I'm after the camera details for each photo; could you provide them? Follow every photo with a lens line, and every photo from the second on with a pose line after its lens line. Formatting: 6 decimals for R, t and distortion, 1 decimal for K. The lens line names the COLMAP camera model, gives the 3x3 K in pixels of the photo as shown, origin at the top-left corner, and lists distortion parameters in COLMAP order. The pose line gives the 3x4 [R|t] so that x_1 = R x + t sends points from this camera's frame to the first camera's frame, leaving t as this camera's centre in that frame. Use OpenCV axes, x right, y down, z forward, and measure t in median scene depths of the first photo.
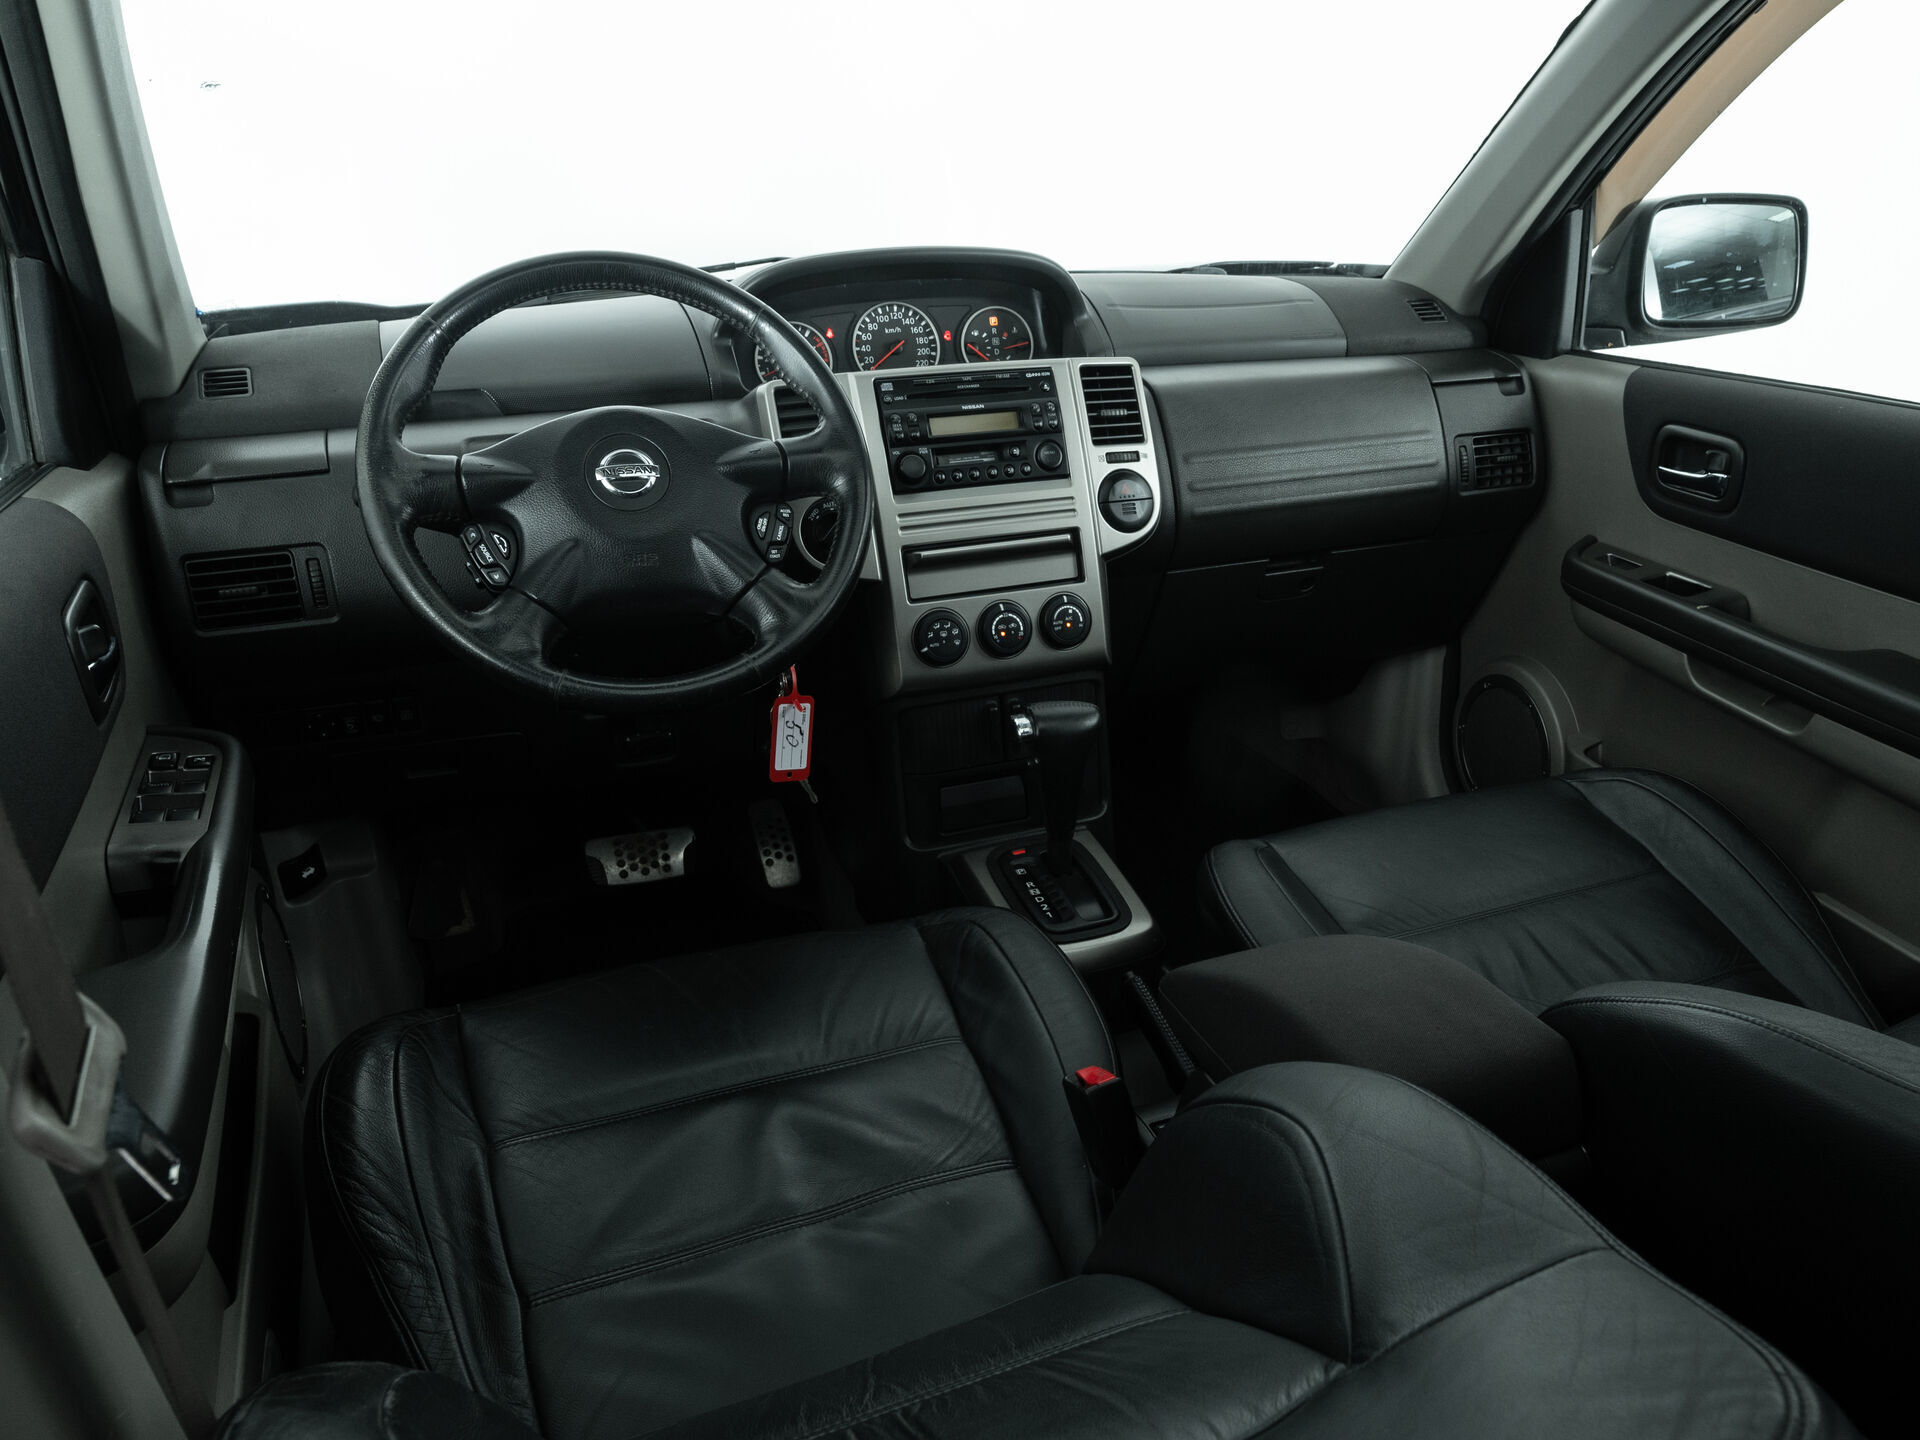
lens RADIAL K [[1482.4, 0, 1120.3], [0, 1482.4, 848.3], [0, 0, 1]] dist [-0.021887, -0.001072]
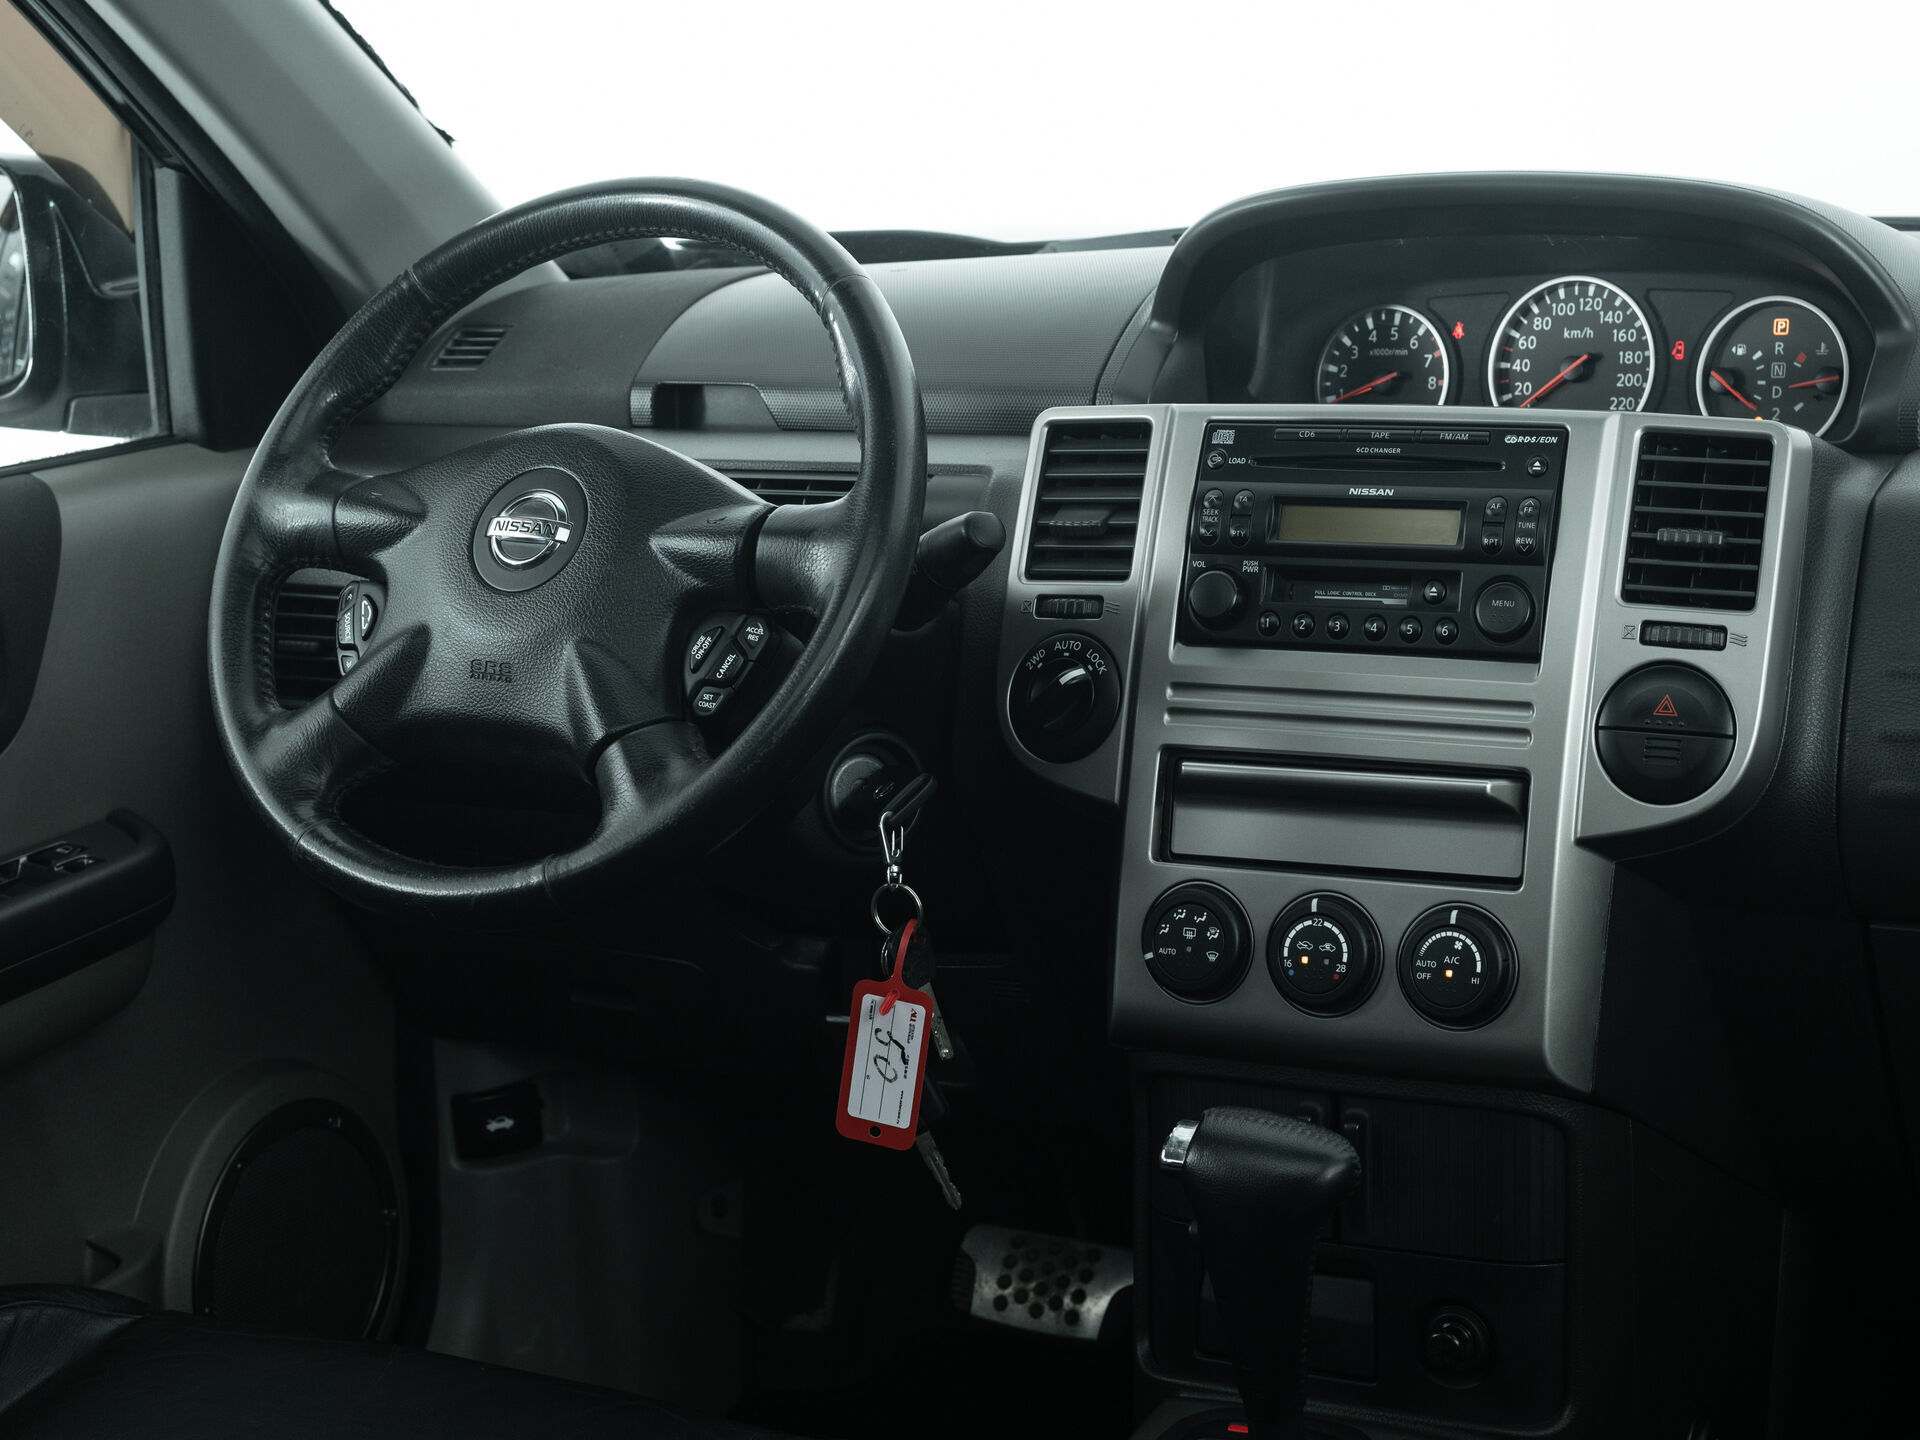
lens RADIAL K [[3584.7, 0, 952.6], [0, 3584.7, 764.3], [0, 0, 1]] dist [-0.116747, -0.006391]
pose [[0.594419, 0.148225, -0.790377, 0.720194], [-0.302727, 0.951808, -0.049172, -0.111724], [0.744998, 0.268497, 0.610645, 0.206379]]
